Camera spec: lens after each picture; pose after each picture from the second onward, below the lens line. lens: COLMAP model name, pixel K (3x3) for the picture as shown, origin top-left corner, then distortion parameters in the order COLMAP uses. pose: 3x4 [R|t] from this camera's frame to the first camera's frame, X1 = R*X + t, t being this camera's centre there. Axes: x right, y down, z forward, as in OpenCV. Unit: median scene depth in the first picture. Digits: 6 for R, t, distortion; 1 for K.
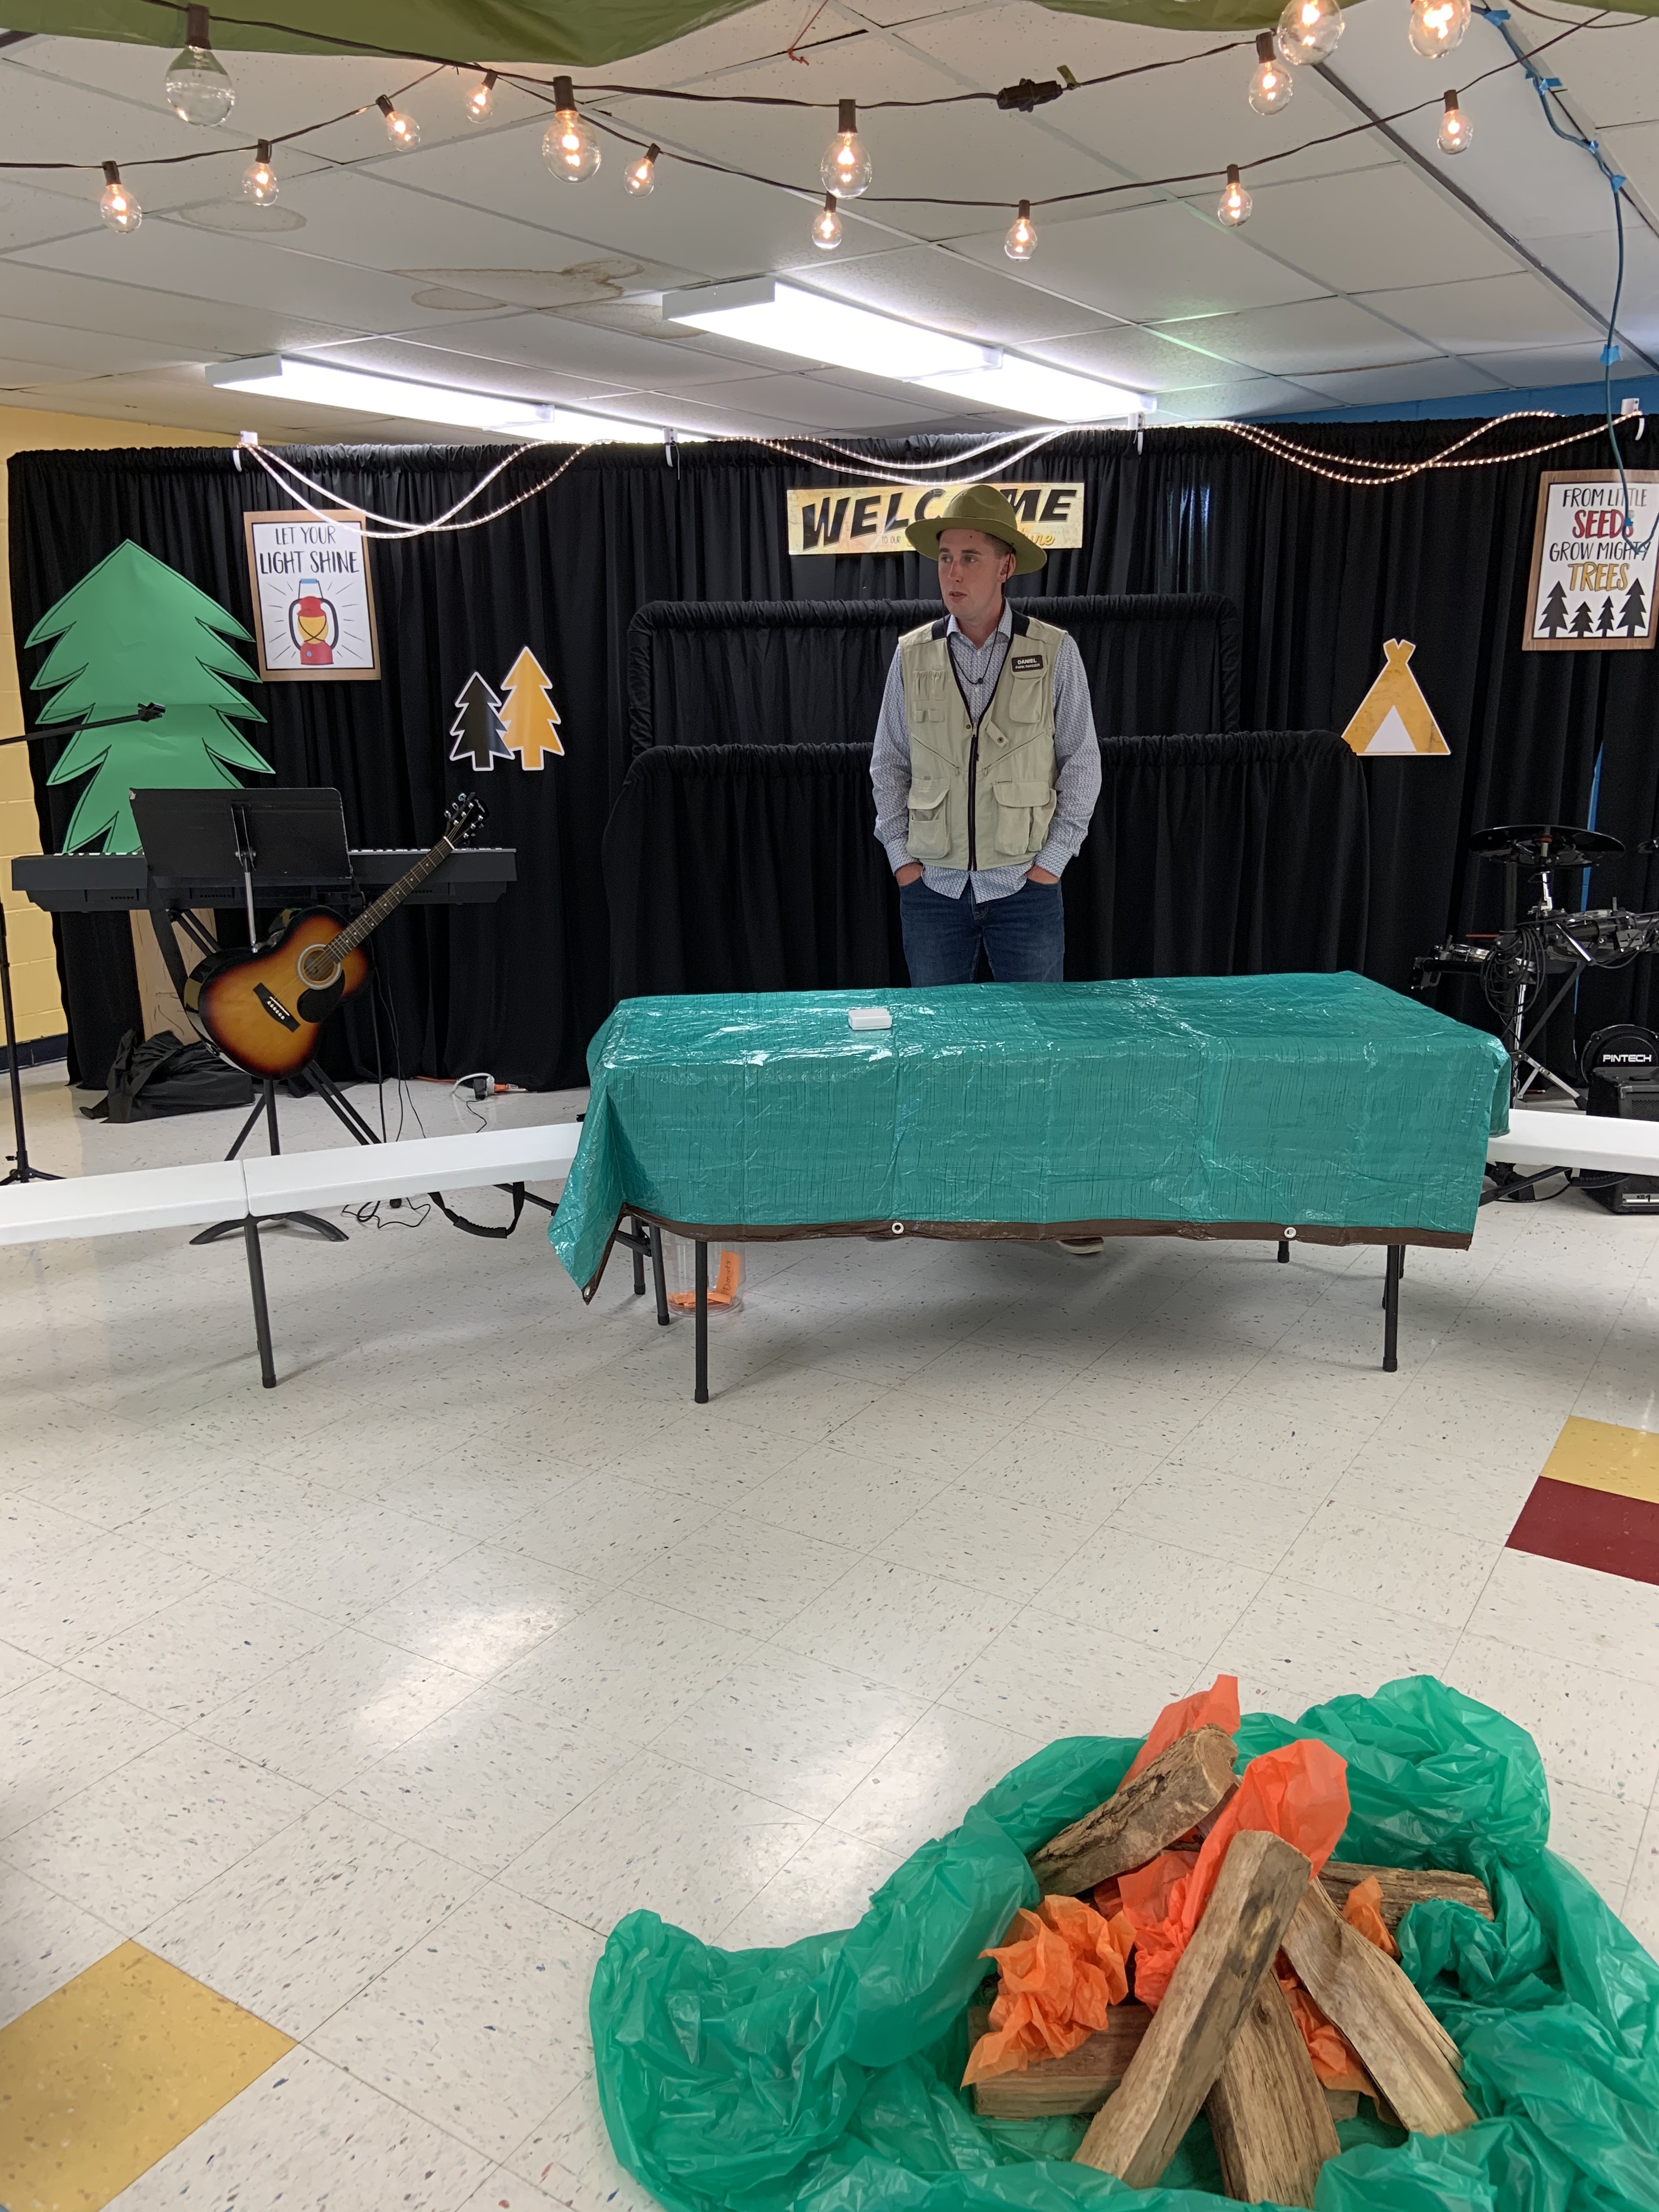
lens RADIAL K [[1709.9, 0, 845.6], [0, 1709.9, 1108.0], [0, 0, 1]] dist [0.053807, -0.022739]
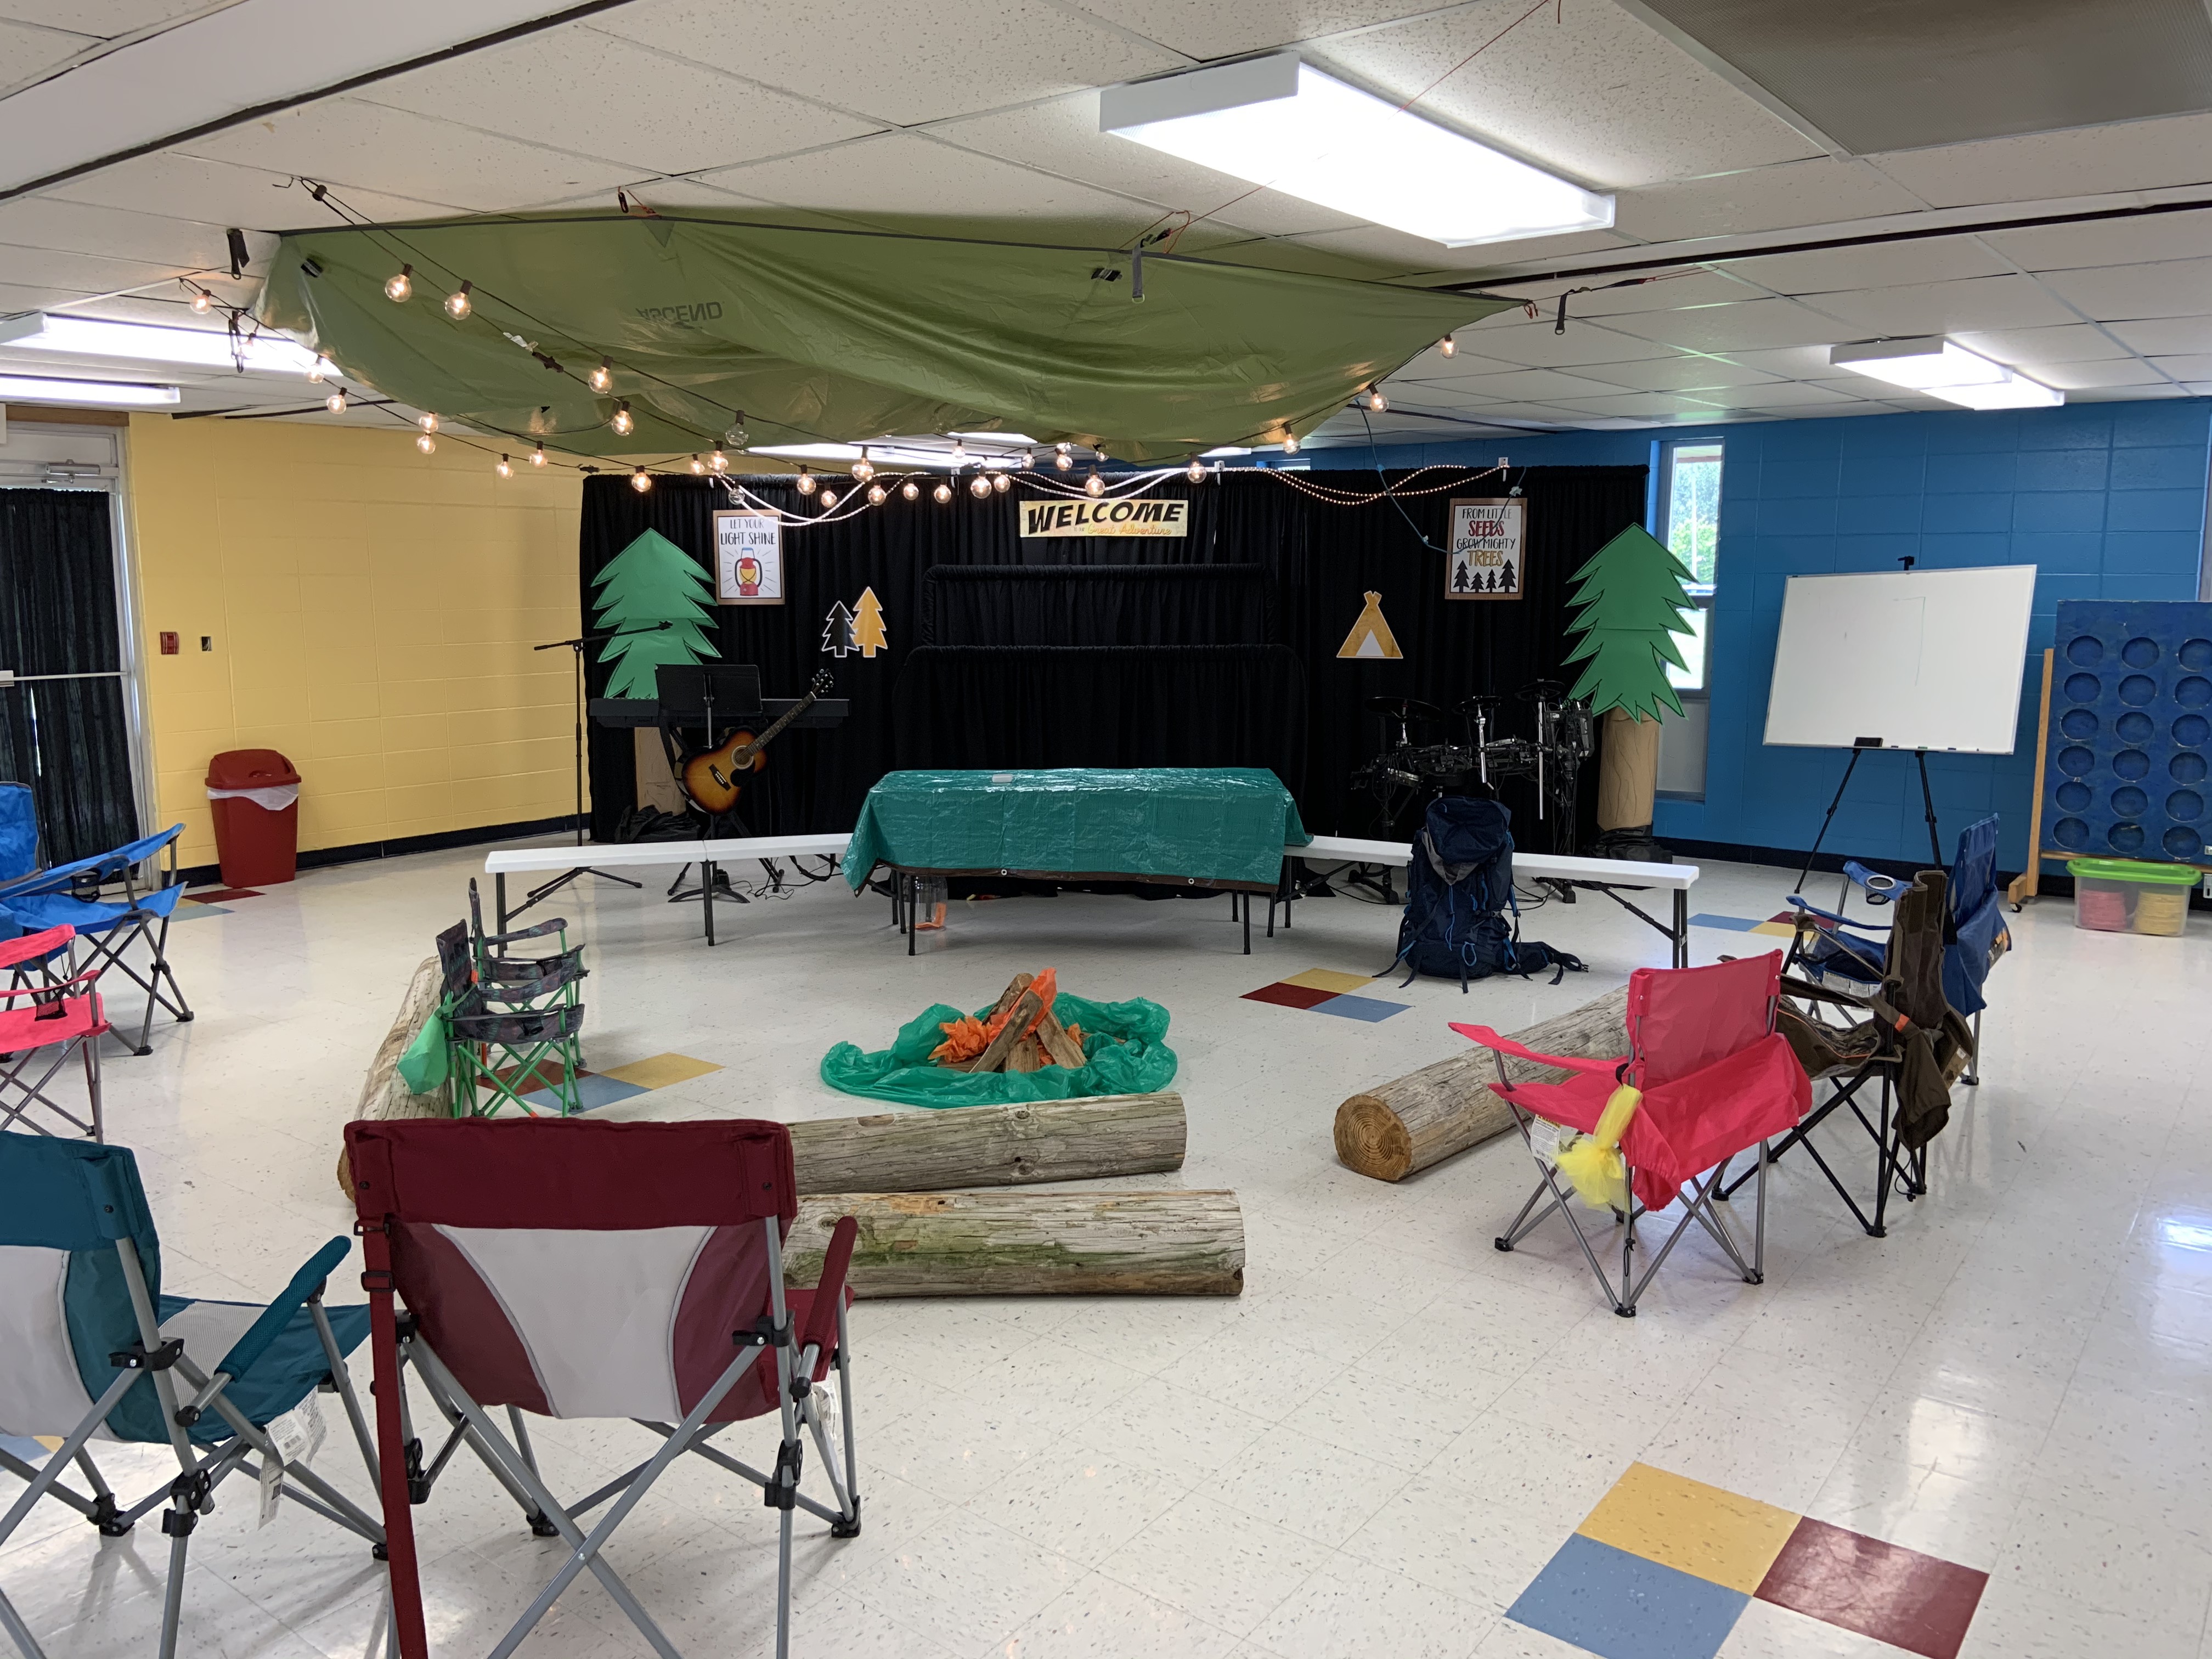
lens RADIAL K [[1709.9, 0, 1096.9], [0, 1709.9, 824.2], [0, 0, 1]] dist [0.053807, -0.022739]
pose [[0.996223, 0.024901, -0.083179, 0.196715], [-0.033044, 0.994637, -0.098012, 0.132077], [0.080292, 0.100390, 0.991703, -0.678342]]
